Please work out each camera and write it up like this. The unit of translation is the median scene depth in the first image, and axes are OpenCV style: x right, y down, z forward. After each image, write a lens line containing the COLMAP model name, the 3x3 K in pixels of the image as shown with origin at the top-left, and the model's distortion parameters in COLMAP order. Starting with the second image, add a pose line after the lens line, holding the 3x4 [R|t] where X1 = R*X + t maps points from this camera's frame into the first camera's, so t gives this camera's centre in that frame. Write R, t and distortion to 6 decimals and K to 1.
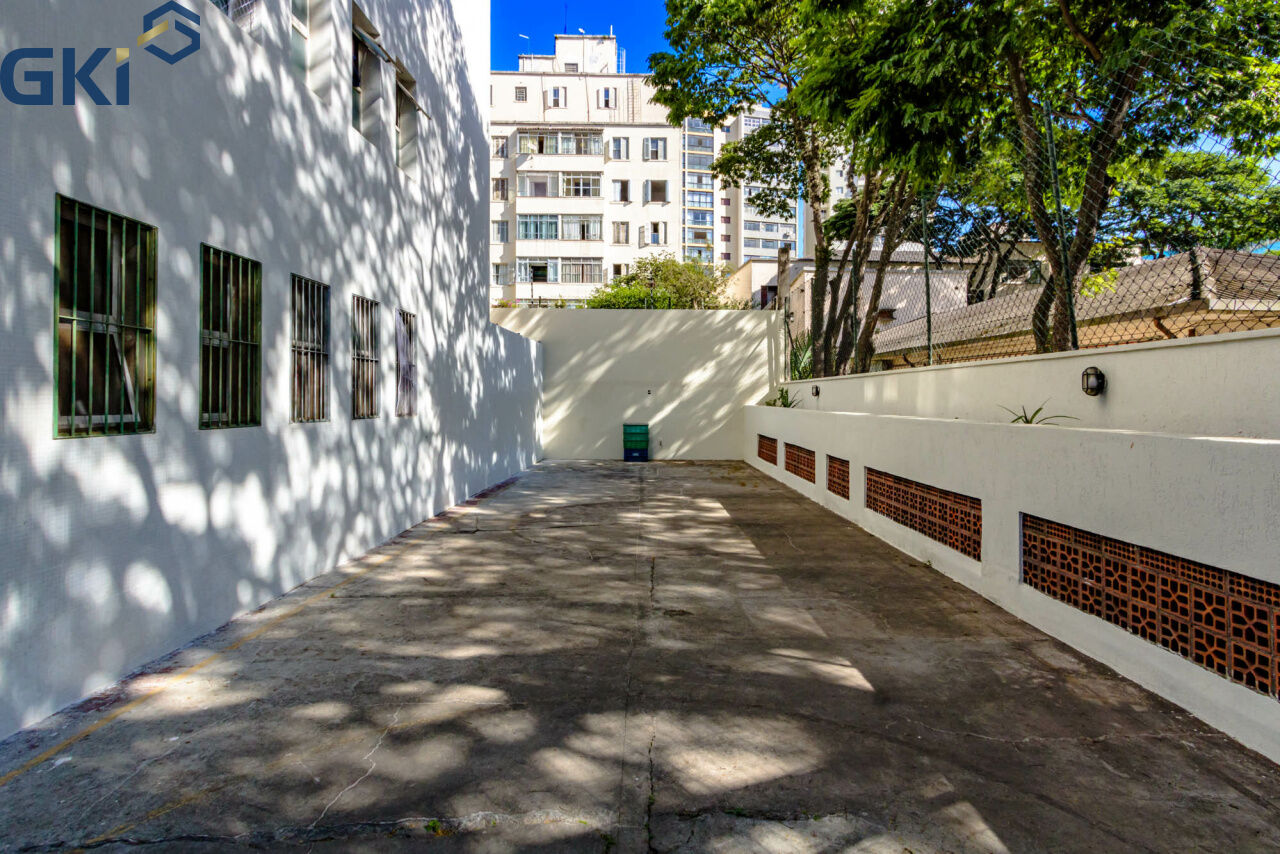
lens RADIAL K [[650.1, 0, 647.3], [0, 650.1, 393.8], [0, 0, 1]] dist [0.005057, 0.000591]
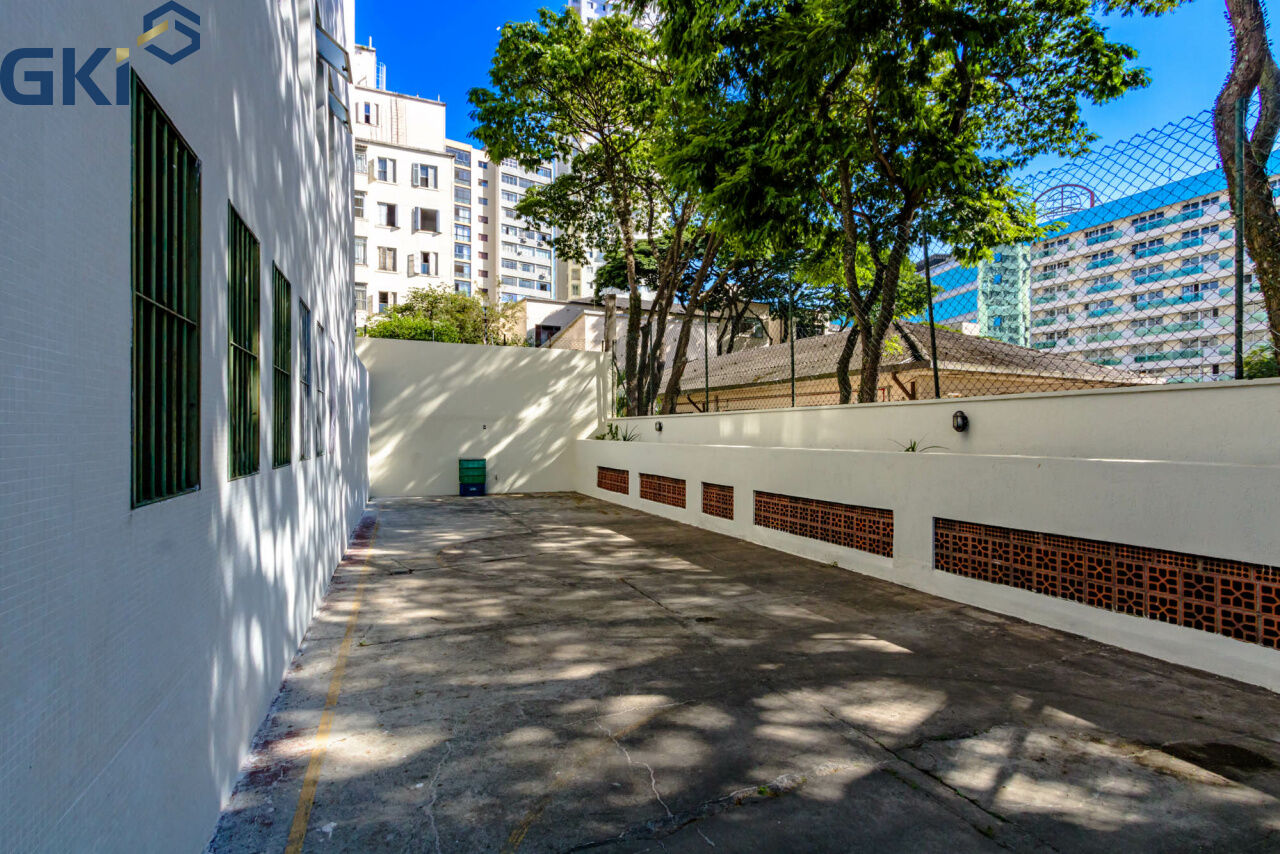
lens RADIAL K [[631.3, 0, 638.8], [0, 631.3, 433.5], [0, 0, 1]] dist [0.009428, 0.000002]
pose [[0.927428, -0.000100, 0.374001, -0.476312], [-0.003009, 0.999966, 0.007728, -0.001619], [-0.373989, -0.008293, 0.927396, 0.005472]]
